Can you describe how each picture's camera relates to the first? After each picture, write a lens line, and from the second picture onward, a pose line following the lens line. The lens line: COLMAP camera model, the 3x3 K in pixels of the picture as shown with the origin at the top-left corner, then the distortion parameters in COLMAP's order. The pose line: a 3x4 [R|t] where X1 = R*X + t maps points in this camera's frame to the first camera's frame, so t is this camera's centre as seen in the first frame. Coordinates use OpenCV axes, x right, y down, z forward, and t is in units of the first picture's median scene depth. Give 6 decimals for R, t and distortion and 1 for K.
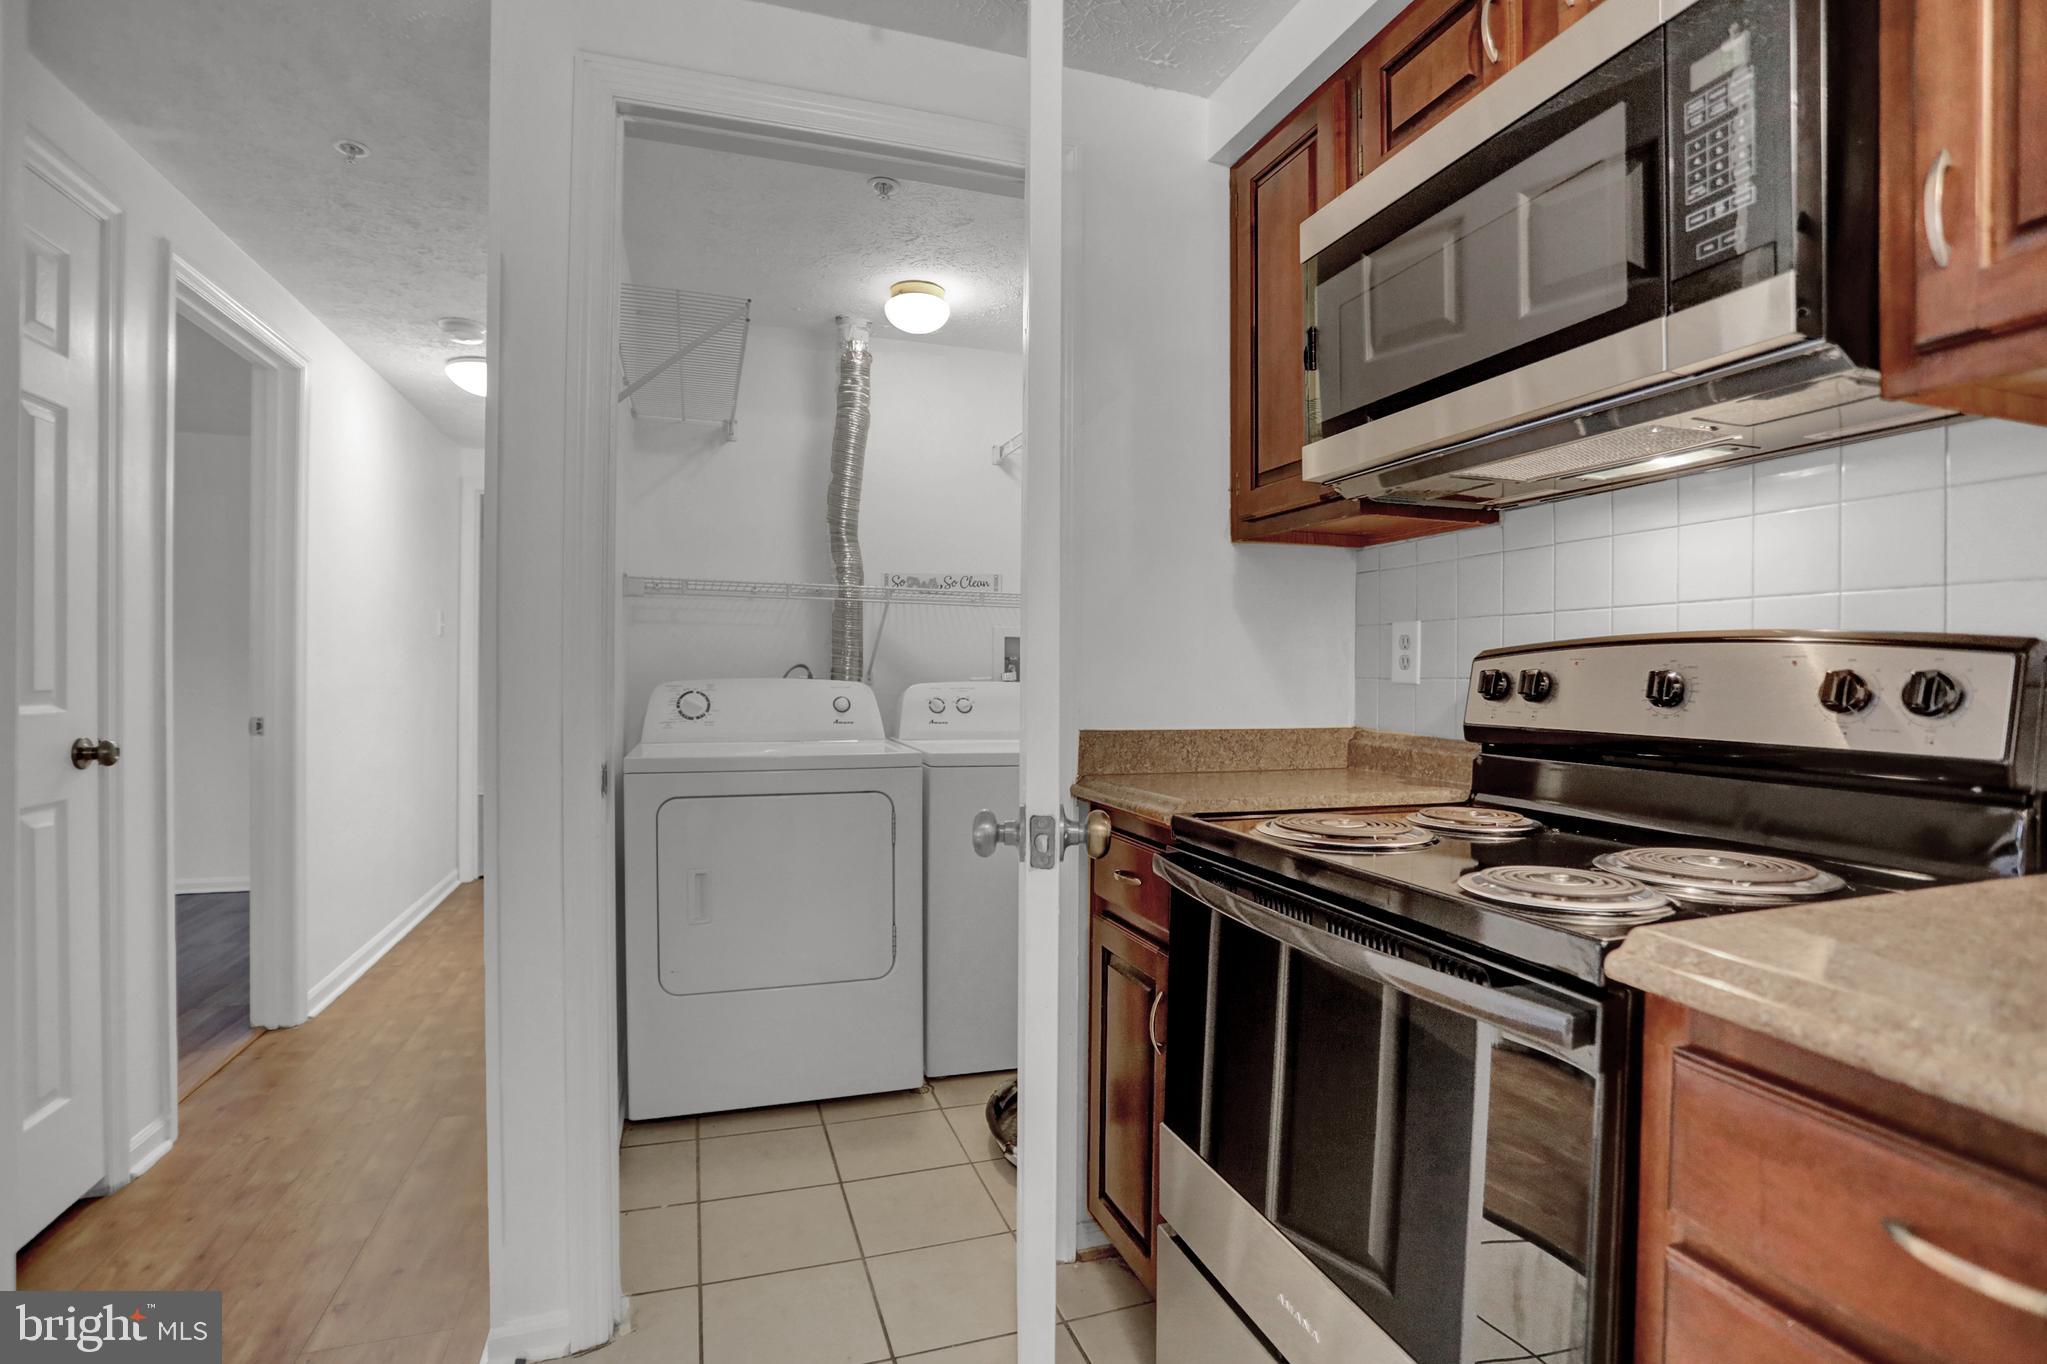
lens RADIAL K [[987.9, 0, 1029.9], [0, 987.9, 675.8], [0, 0, 1]] dist [-0.075010, 0.021756]
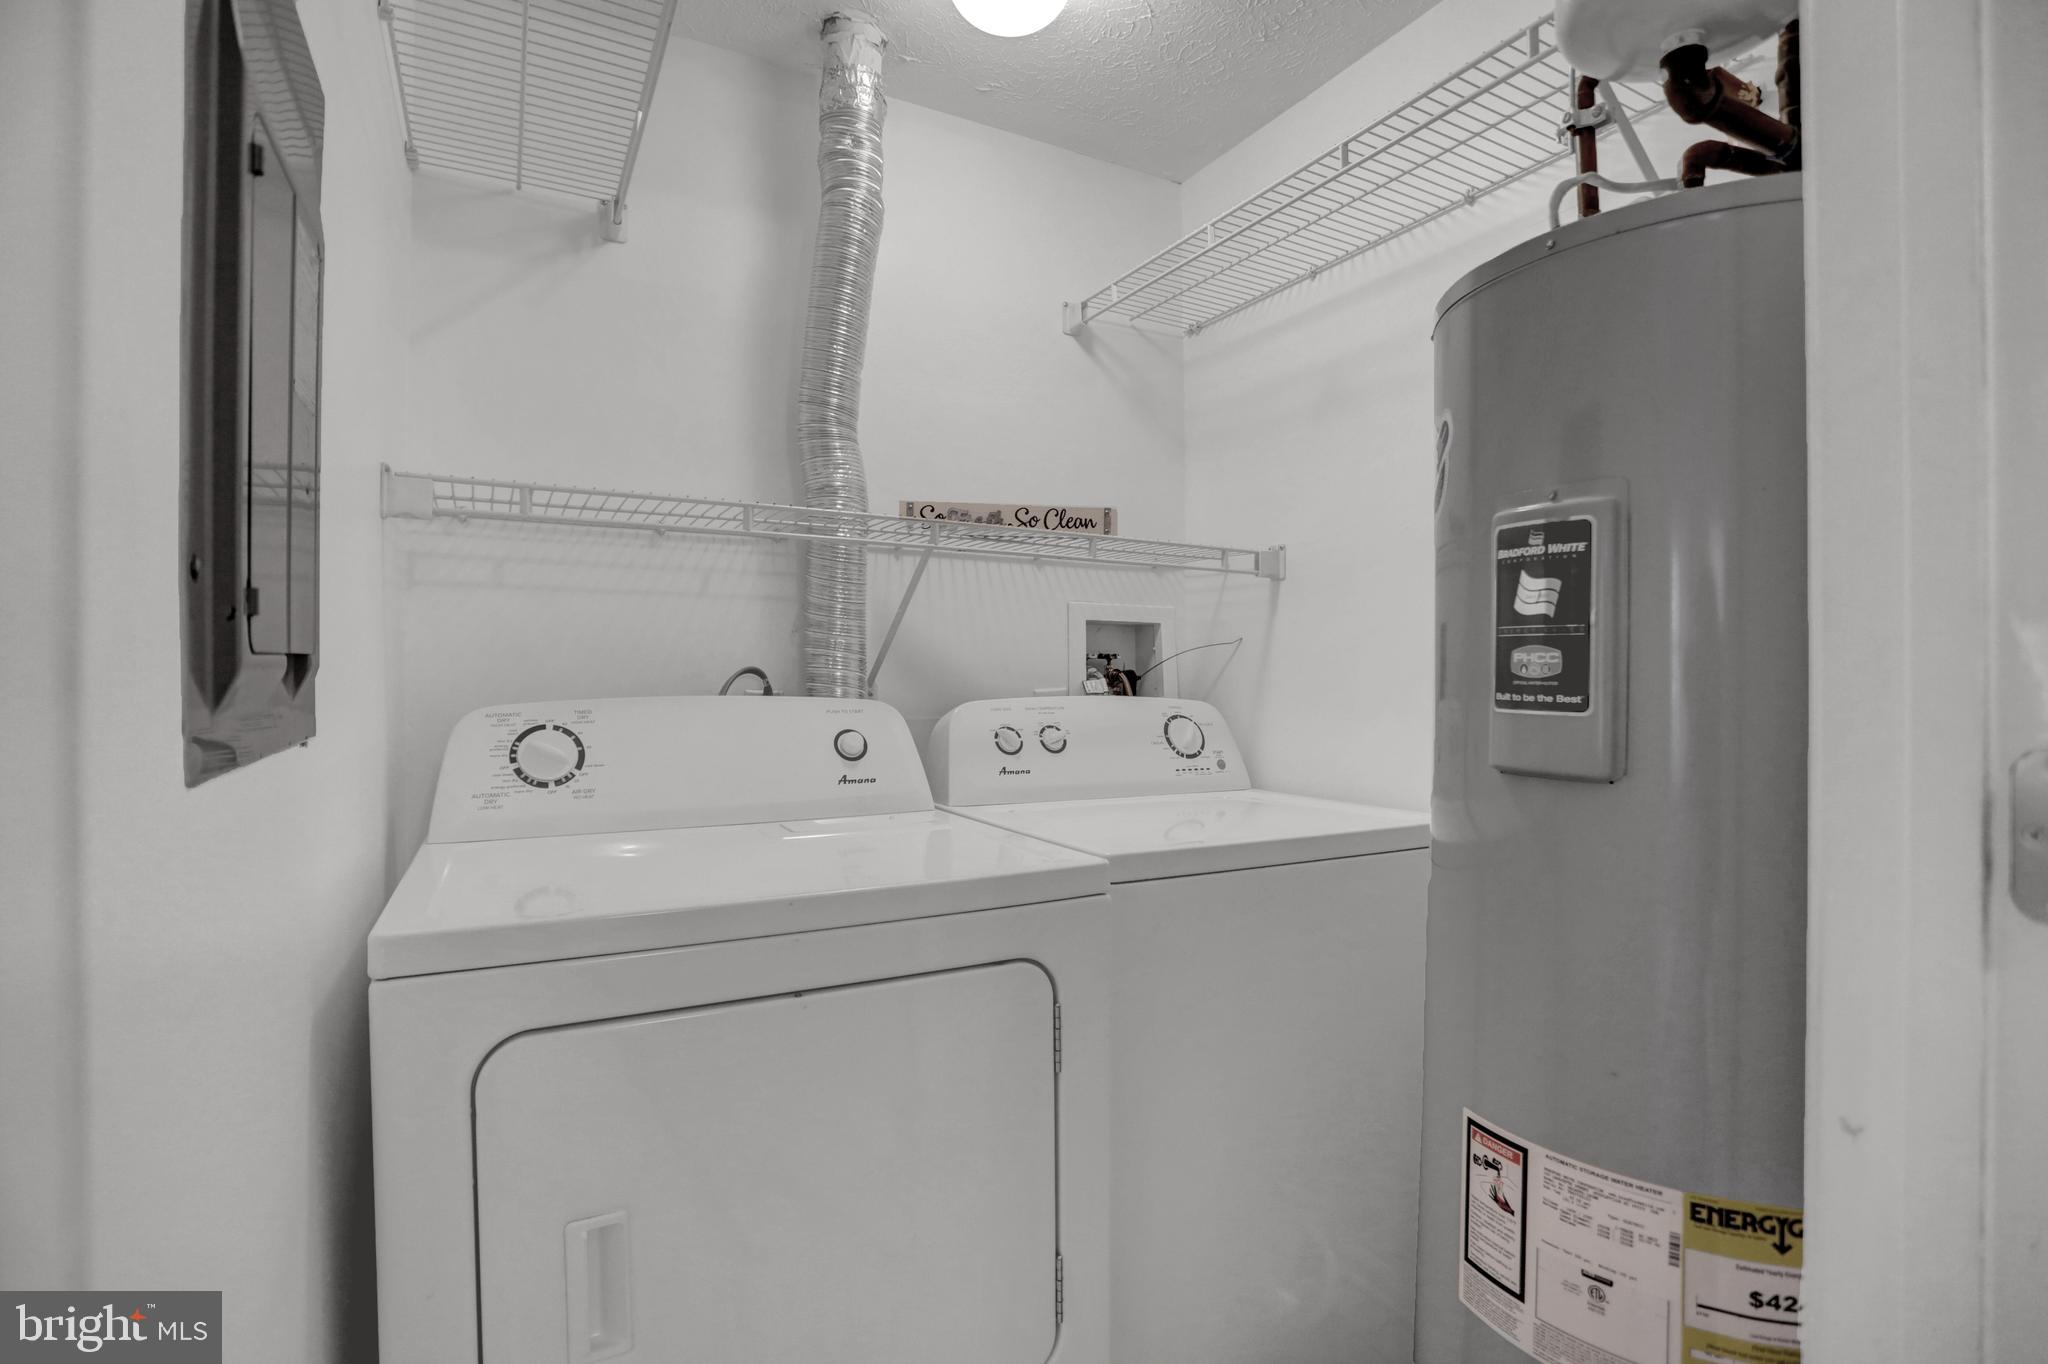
lens RADIAL K [[988.4, 0, 1030.4], [0, 988.4, 675.8], [0, 0, 1]] dist [-0.075010, 0.021756]
pose [[0.984555, -0.012005, 0.174665, -0.189023], [0.014364, 0.999822, -0.012253, 0.000963], [-0.174486, 0.014572, 0.984552, 0.483122]]
